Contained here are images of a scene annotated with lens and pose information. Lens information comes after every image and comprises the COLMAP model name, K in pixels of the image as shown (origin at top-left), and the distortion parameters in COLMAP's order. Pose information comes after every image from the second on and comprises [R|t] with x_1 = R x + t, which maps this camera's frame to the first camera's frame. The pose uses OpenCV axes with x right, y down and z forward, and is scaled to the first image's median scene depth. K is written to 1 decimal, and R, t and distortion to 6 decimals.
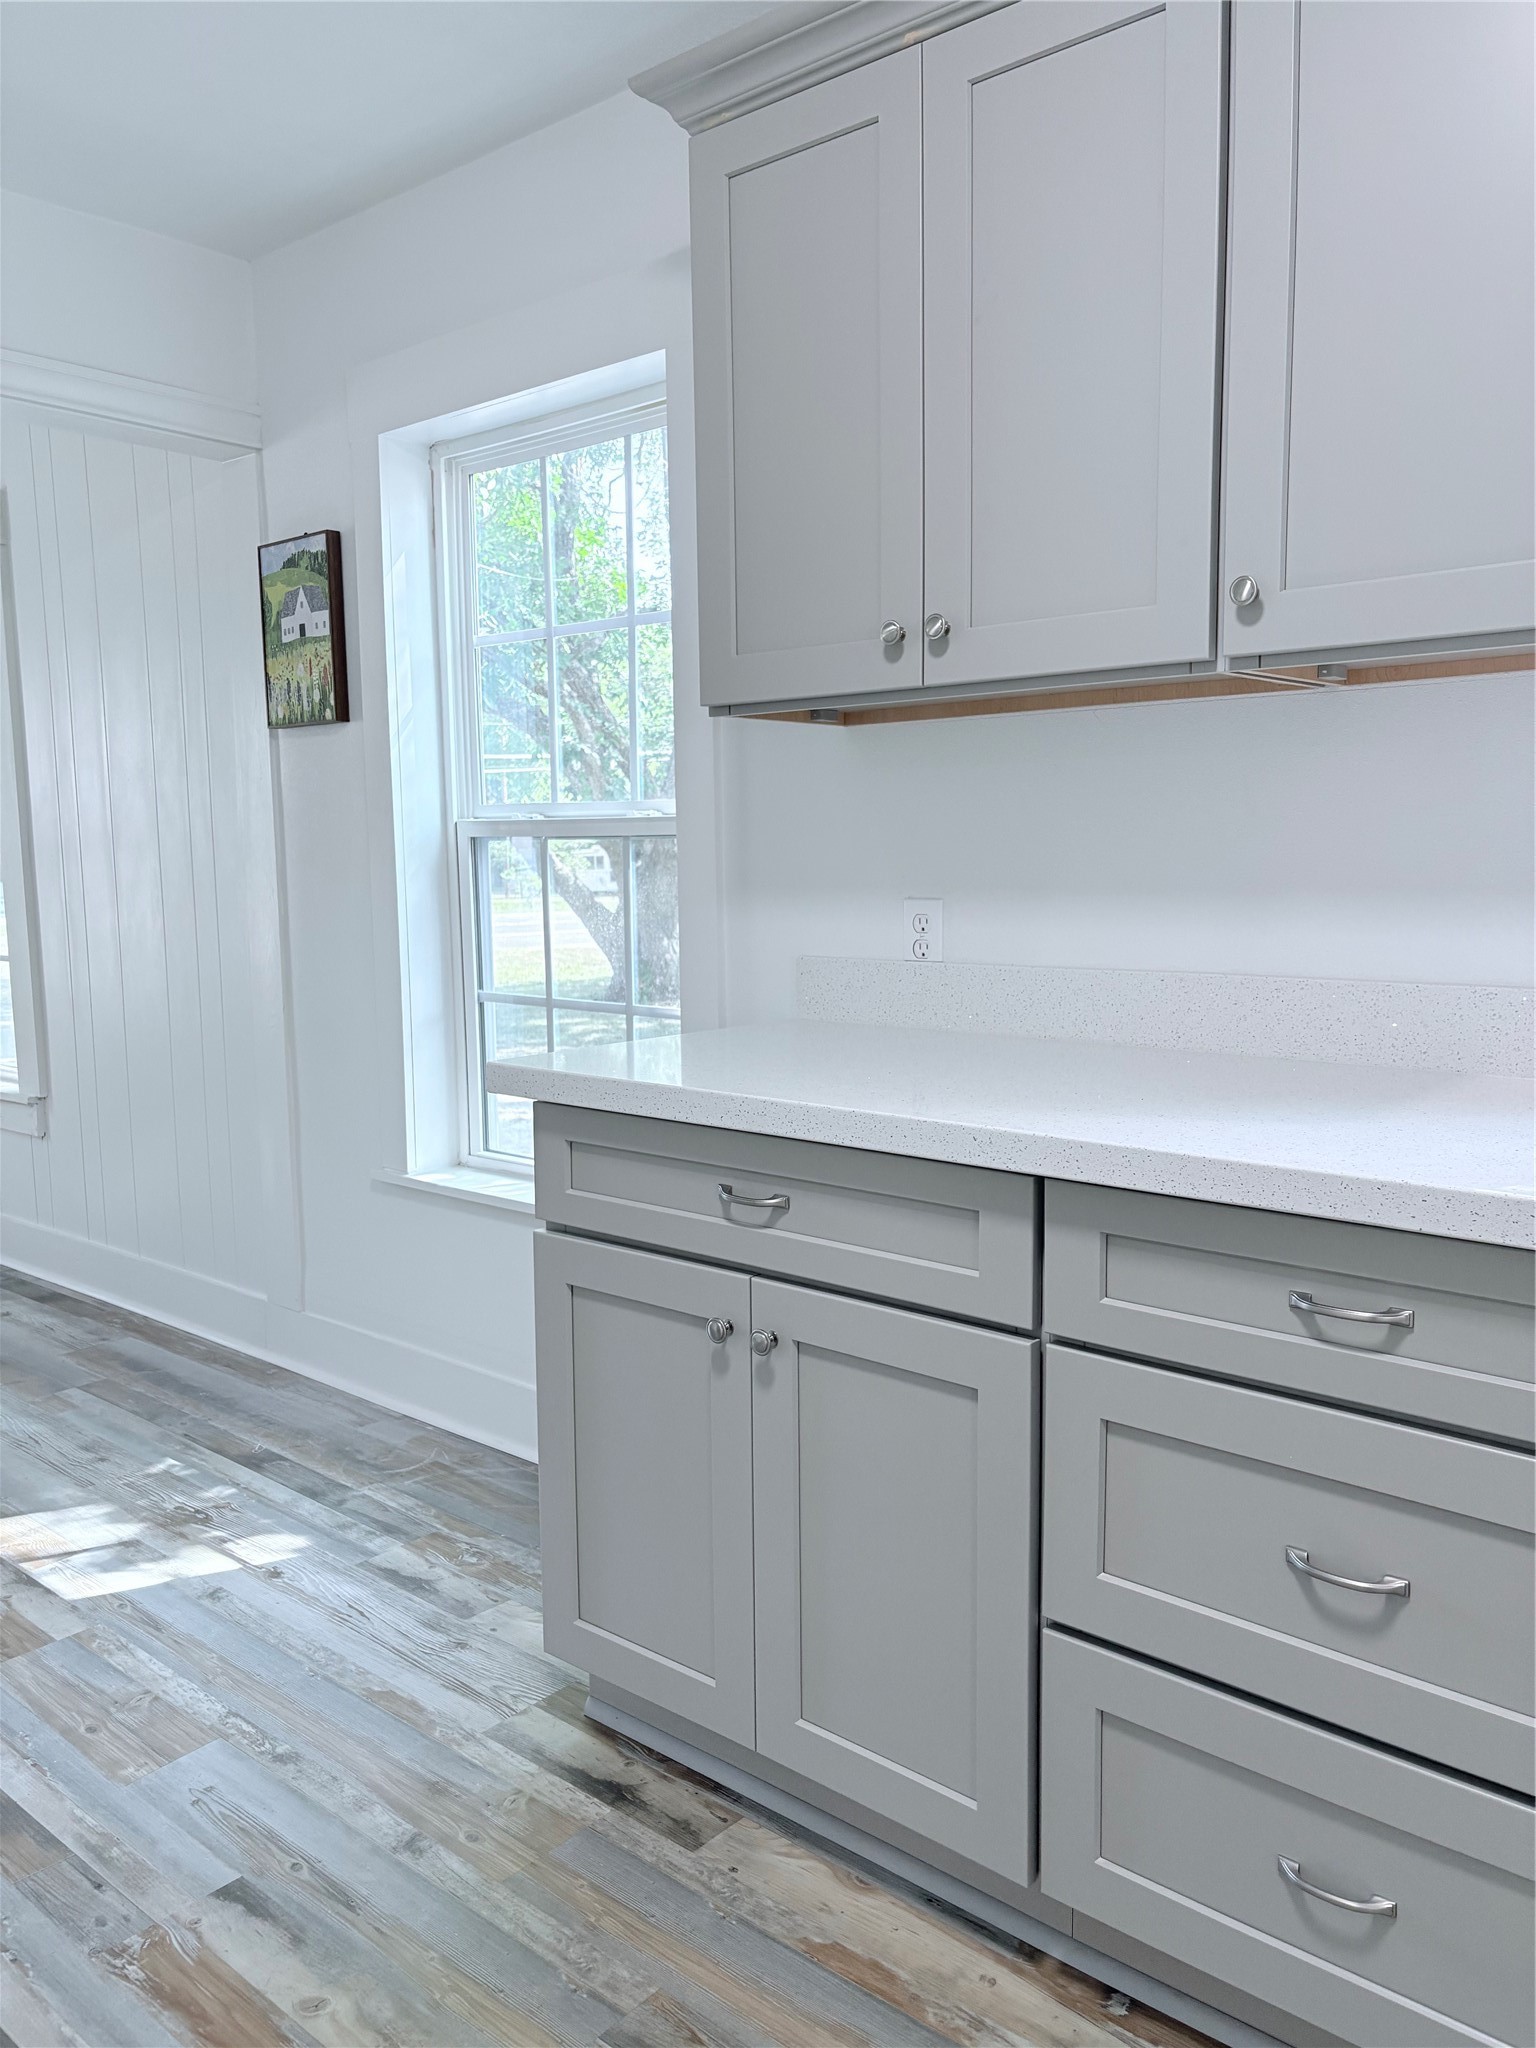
lens RADIAL K [[1550.7, 0, 777.3], [0, 1550.7, 1037.3], [0, 0, 1]] dist [0.044081, -0.049950]
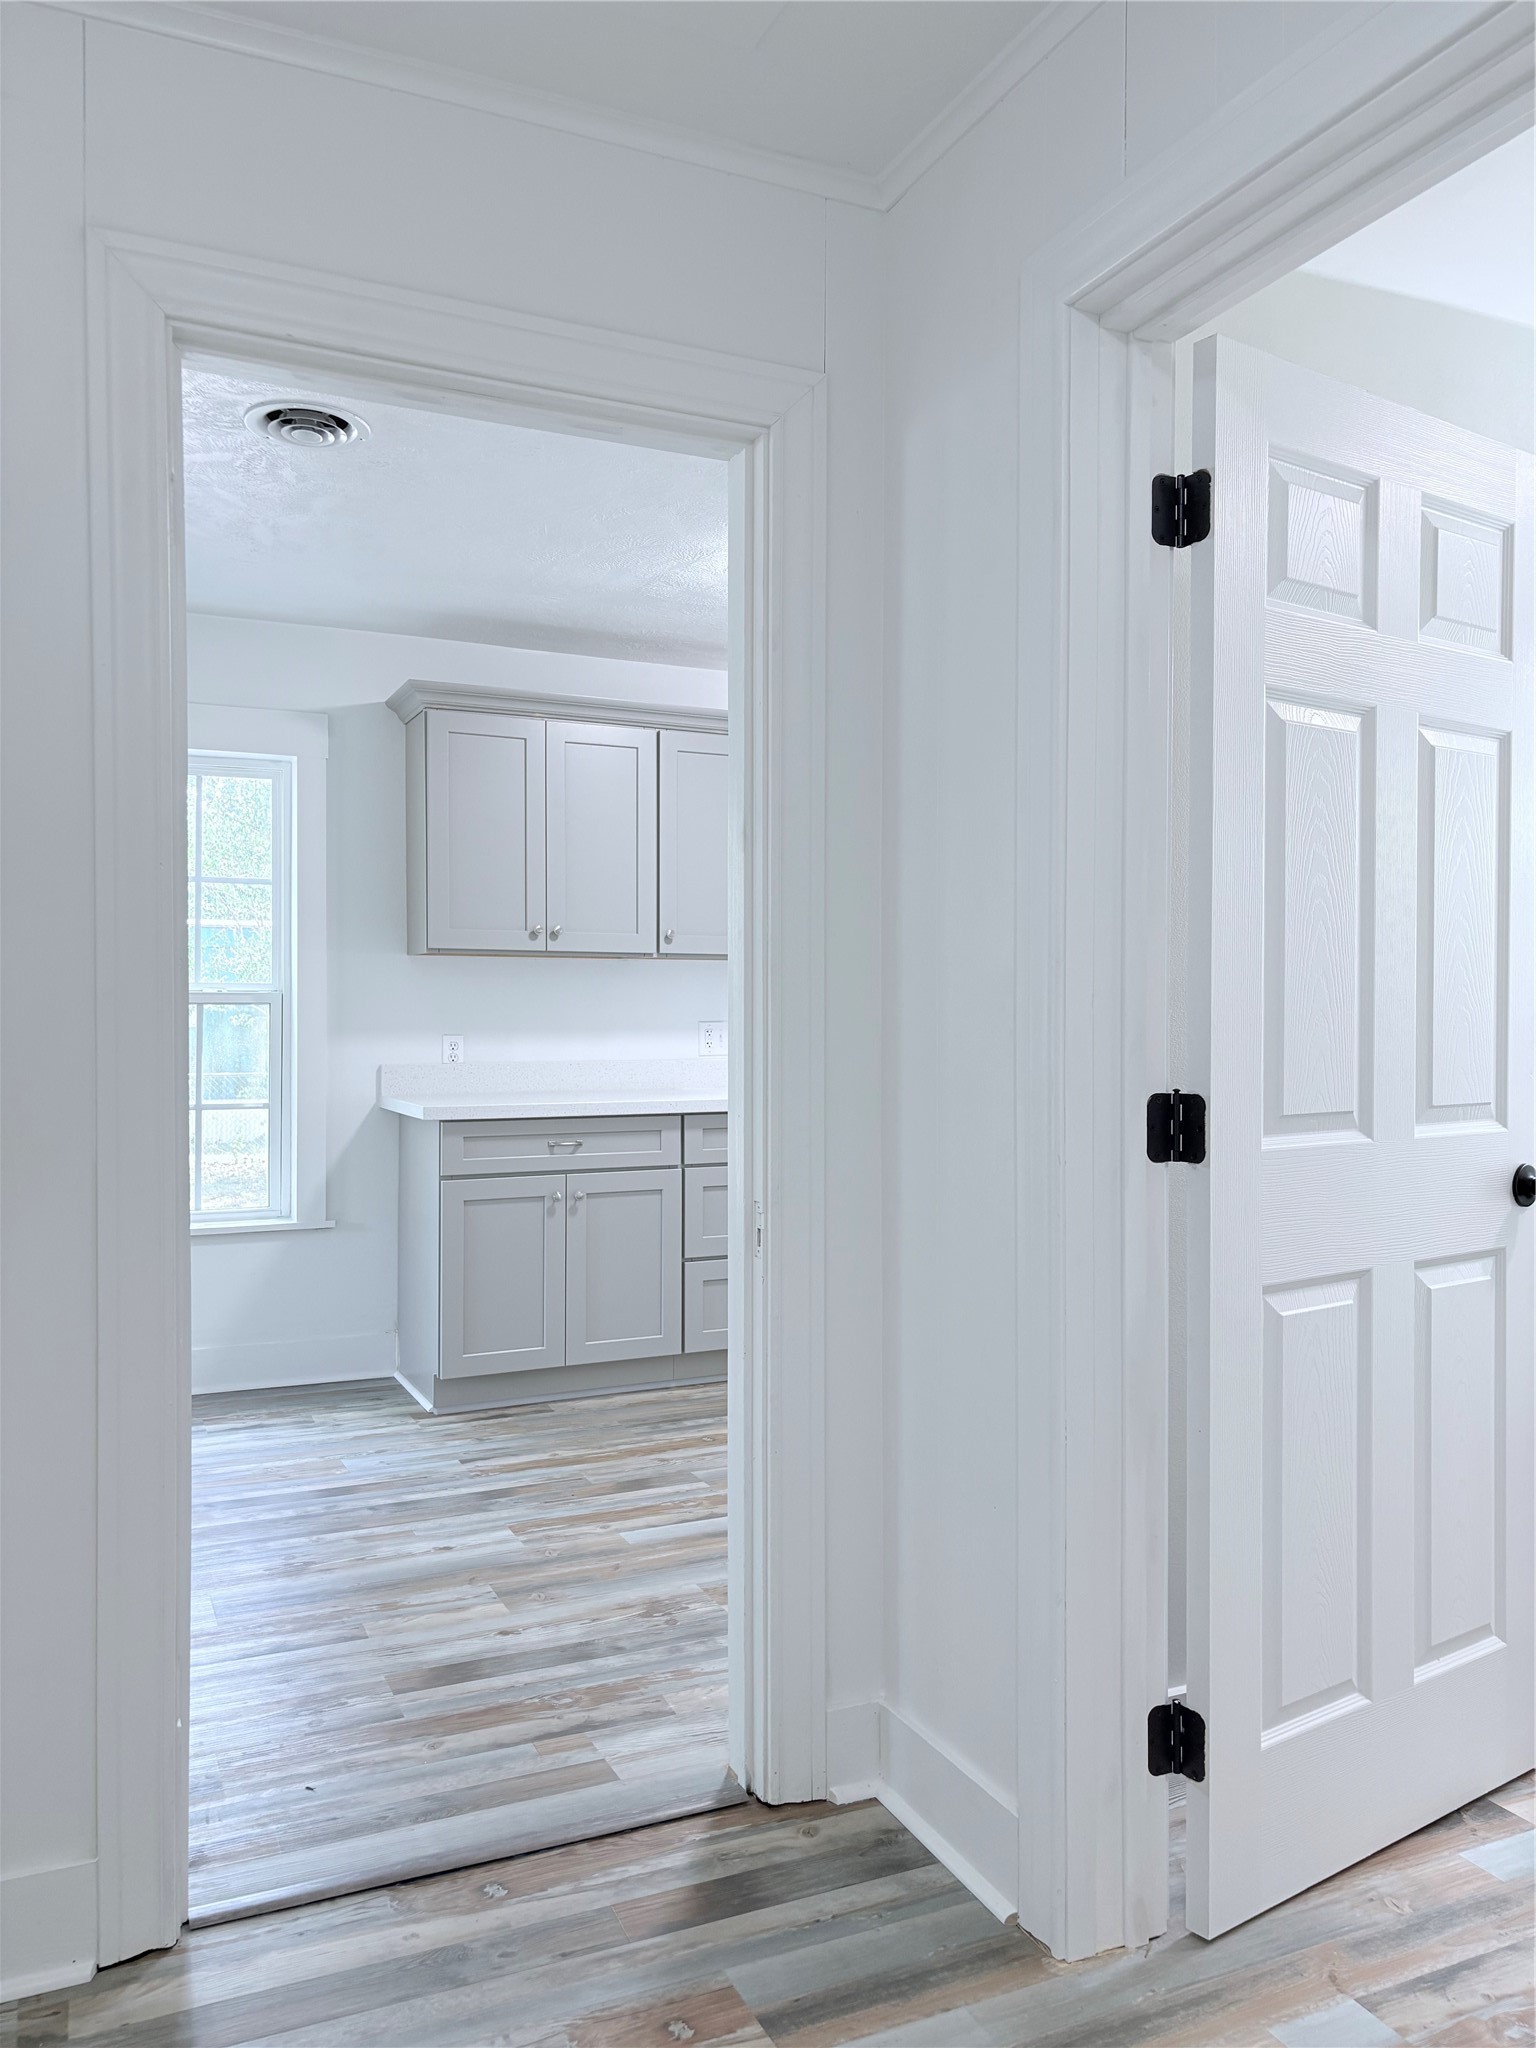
lens RADIAL K [[1550.7, 0, 791.7], [0, 1550.7, 1027.6], [0, 0, 1]] dist [0.044081, -0.049950]
pose [[0.402284, -0.000361, 0.915515, -2.222428], [0.105875, 0.993309, -0.046131, 0.068405], [-0.909373, 0.115488, 0.399630, -0.417815]]
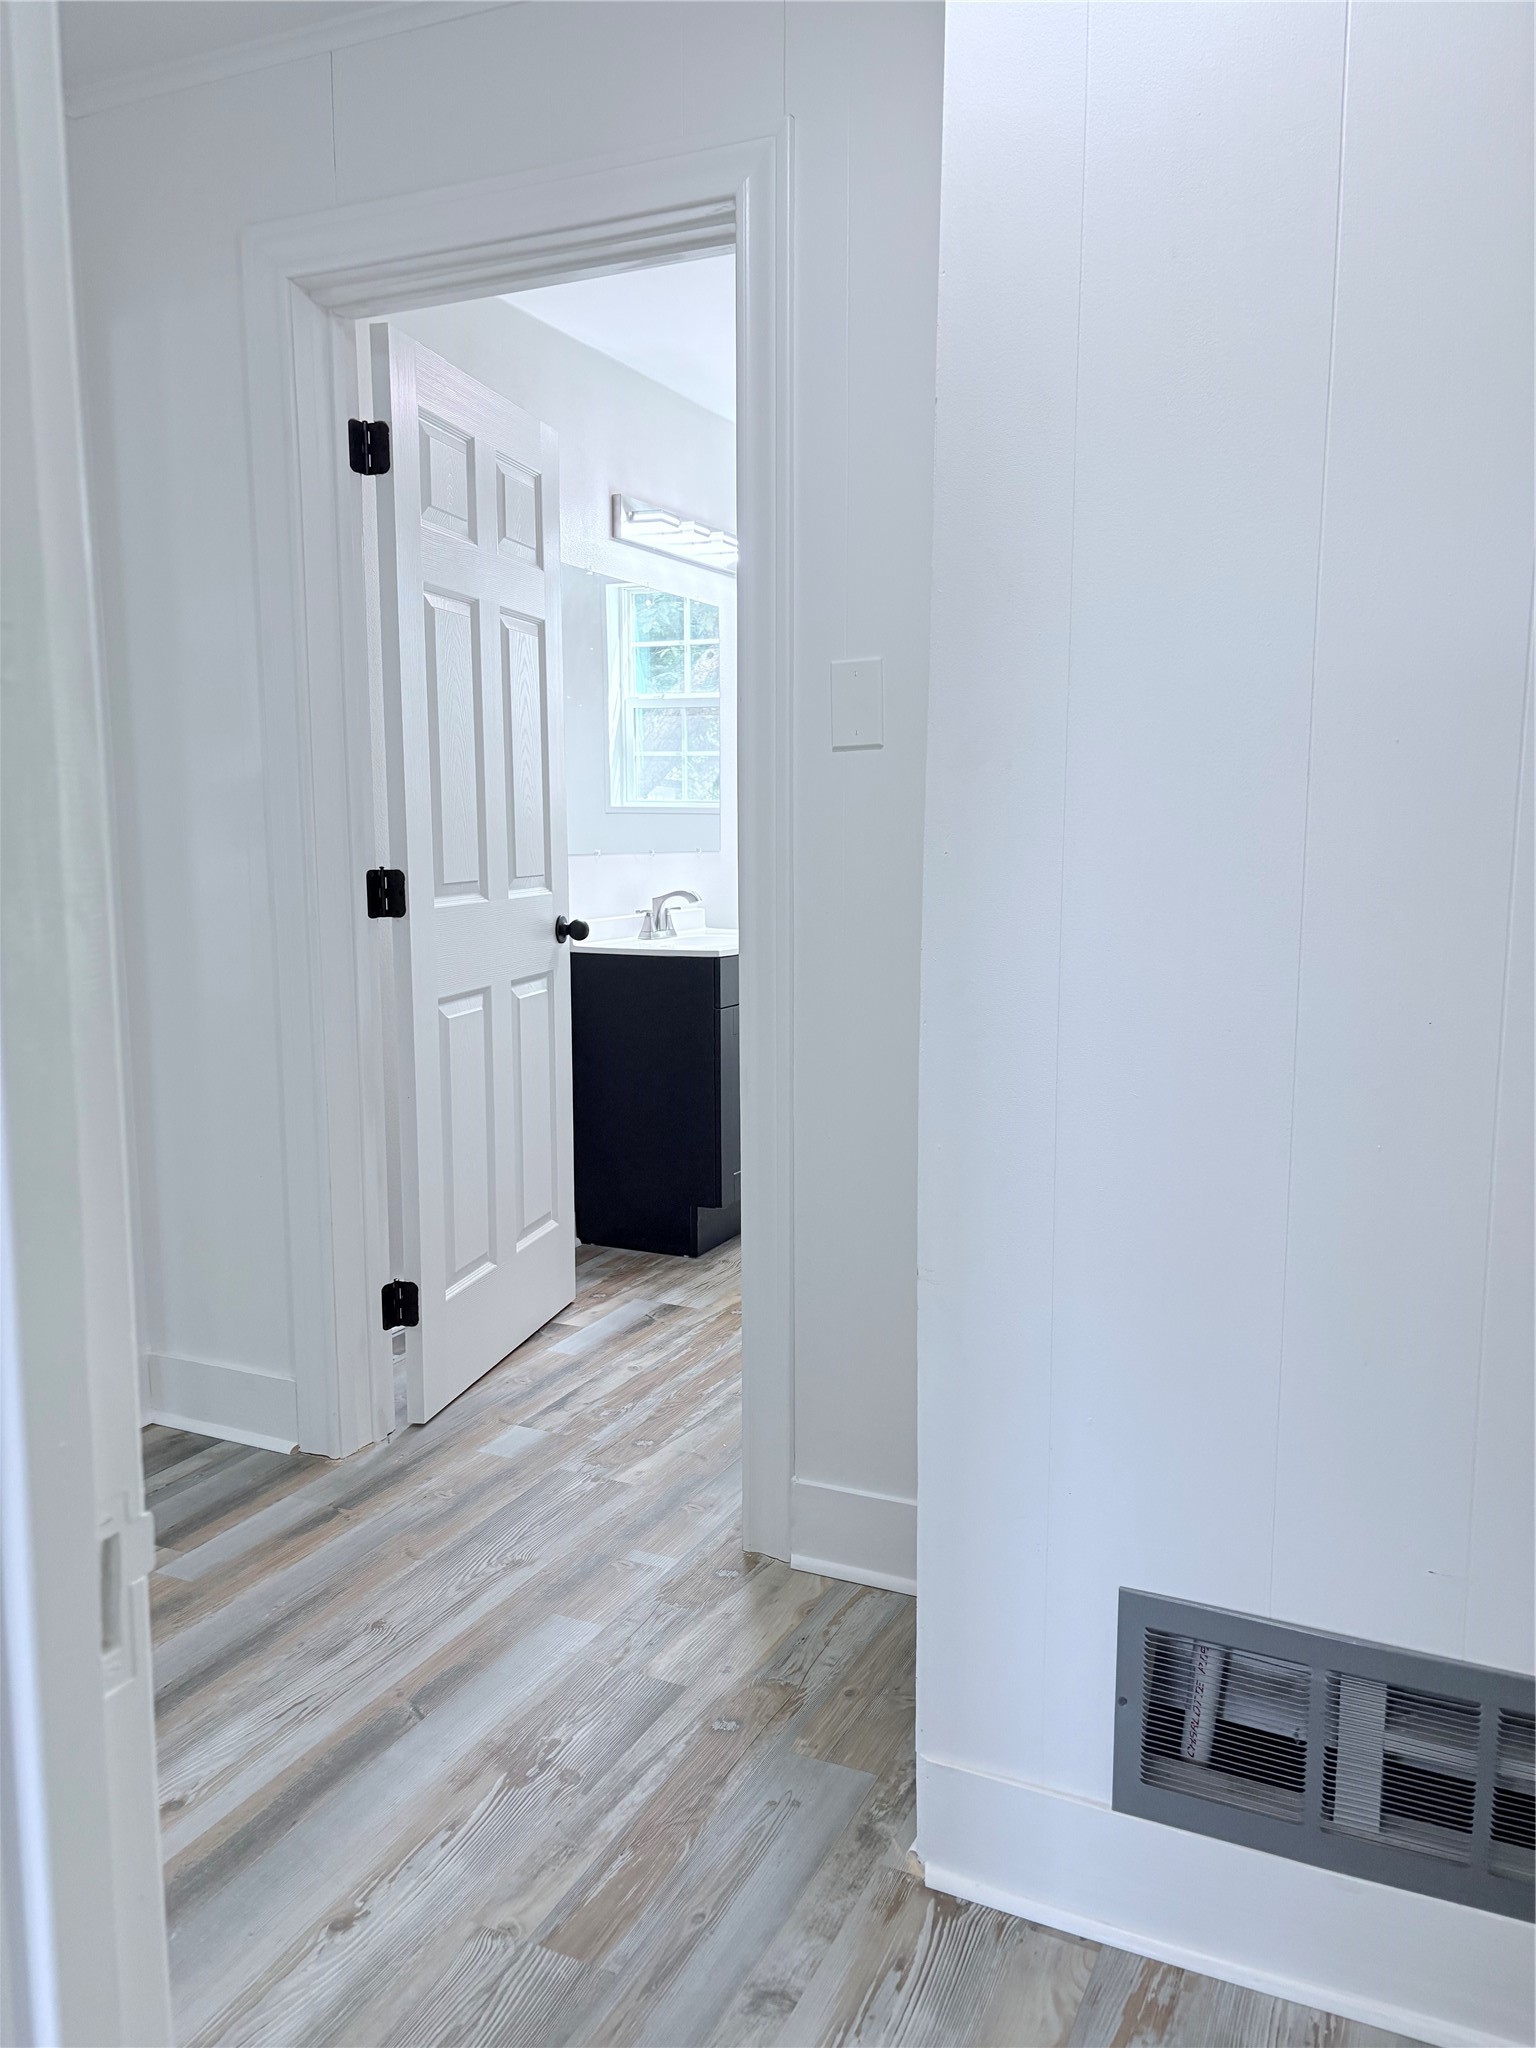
lens RADIAL K [[1550.7, 0, 712.8], [0, 1550.7, 1054.6], [0, 0, 1]] dist [0.044081, -0.049950]
pose [[-0.251716, -0.133239, 0.958585, -3.770502], [0.127287, 0.977316, 0.169267, 0.016201], [-0.959394, 0.164623, -0.229047, 0.392144]]
